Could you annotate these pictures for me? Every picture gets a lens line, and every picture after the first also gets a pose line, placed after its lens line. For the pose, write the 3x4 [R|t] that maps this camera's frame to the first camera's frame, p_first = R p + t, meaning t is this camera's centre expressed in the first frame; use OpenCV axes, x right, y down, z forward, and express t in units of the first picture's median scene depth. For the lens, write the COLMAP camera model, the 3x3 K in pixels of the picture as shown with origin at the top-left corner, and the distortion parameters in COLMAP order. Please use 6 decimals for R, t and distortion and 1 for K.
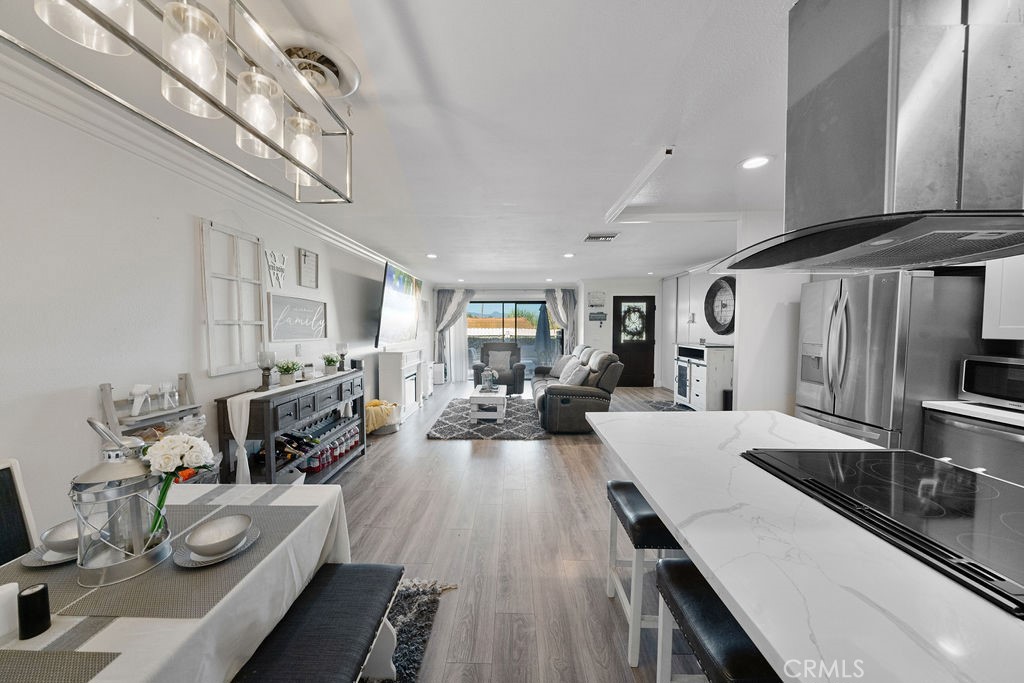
lens RADIAL K [[348.8, 0, 505.5], [0, 348.8, 338.4], [0, 0, 1]] dist [-0.005935, 0.000002]
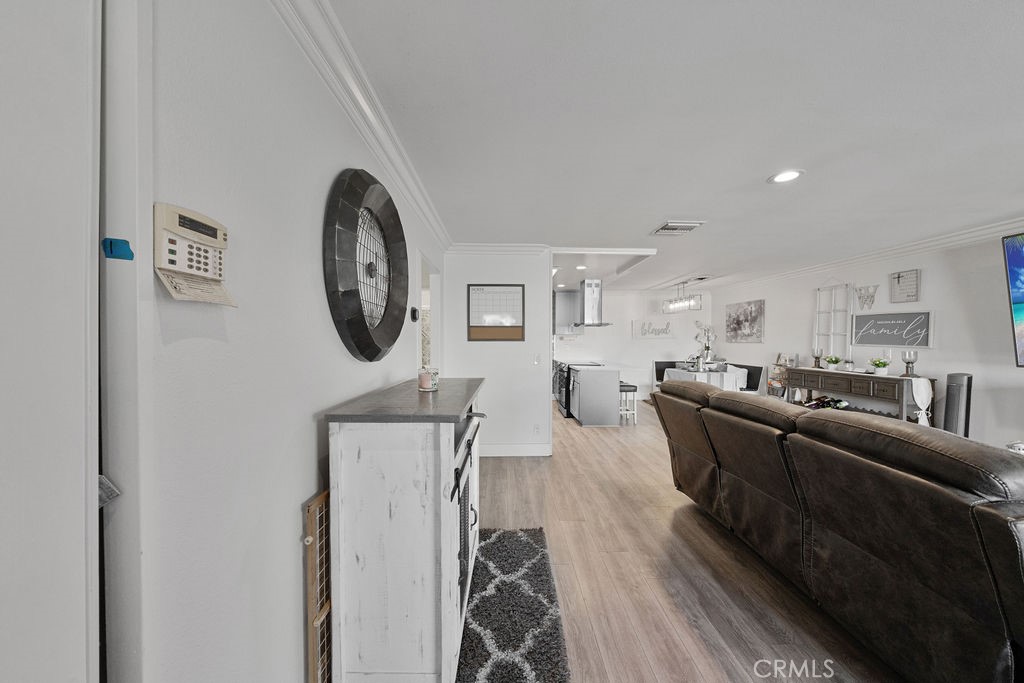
lens RADIAL K [[353.2, 0, 508.3], [0, 353.2, 344.6], [0, 0, 1]] dist [-0.004821, -0.000080]
pose [[-0.999199, 0.002842, -0.039917, 0.362925], [0.000721, 0.998591, 0.053069, -0.029840], [0.040012, 0.052998, -0.997793, 0.944766]]
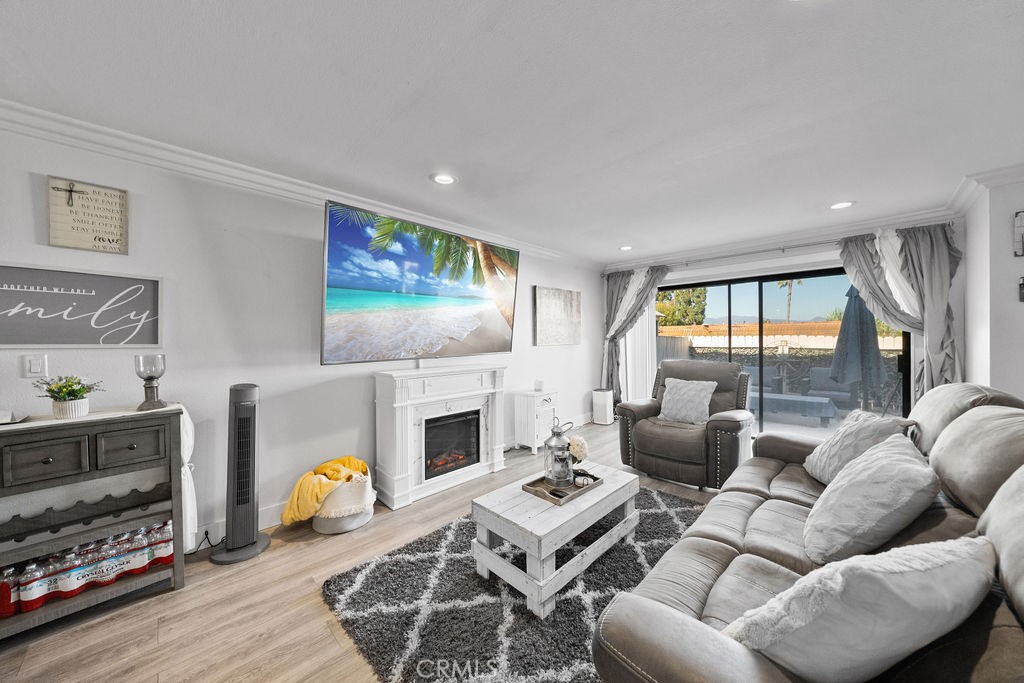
lens RADIAL K [[347.4, 0, 505.7], [0, 347.4, 340.4], [0, 0, 1]] dist [-0.006102, 0.000022]
pose [[0.723225, -0.000860, -0.690612, 0.121051], [-0.017163, 0.999668, -0.019219, -0.003544], [0.690400, 0.025753, 0.722970, 0.470520]]
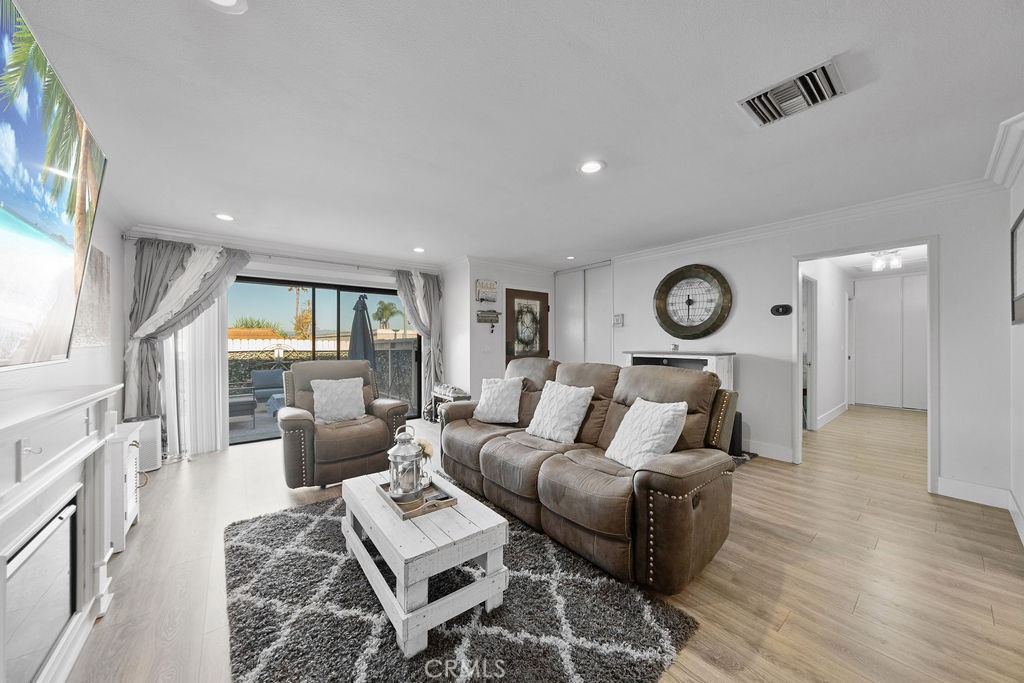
lens RADIAL K [[351.0, 0, 505.5], [0, 351.0, 337.6], [0, 0, 1]] dist [-0.005544, 0.000344]
pose [[0.771432, 0.007097, 0.636272, -0.137032], [0.024490, 0.998866, -0.040833, 0.005414], [-0.635840, 0.047082, 0.770383, 0.466674]]
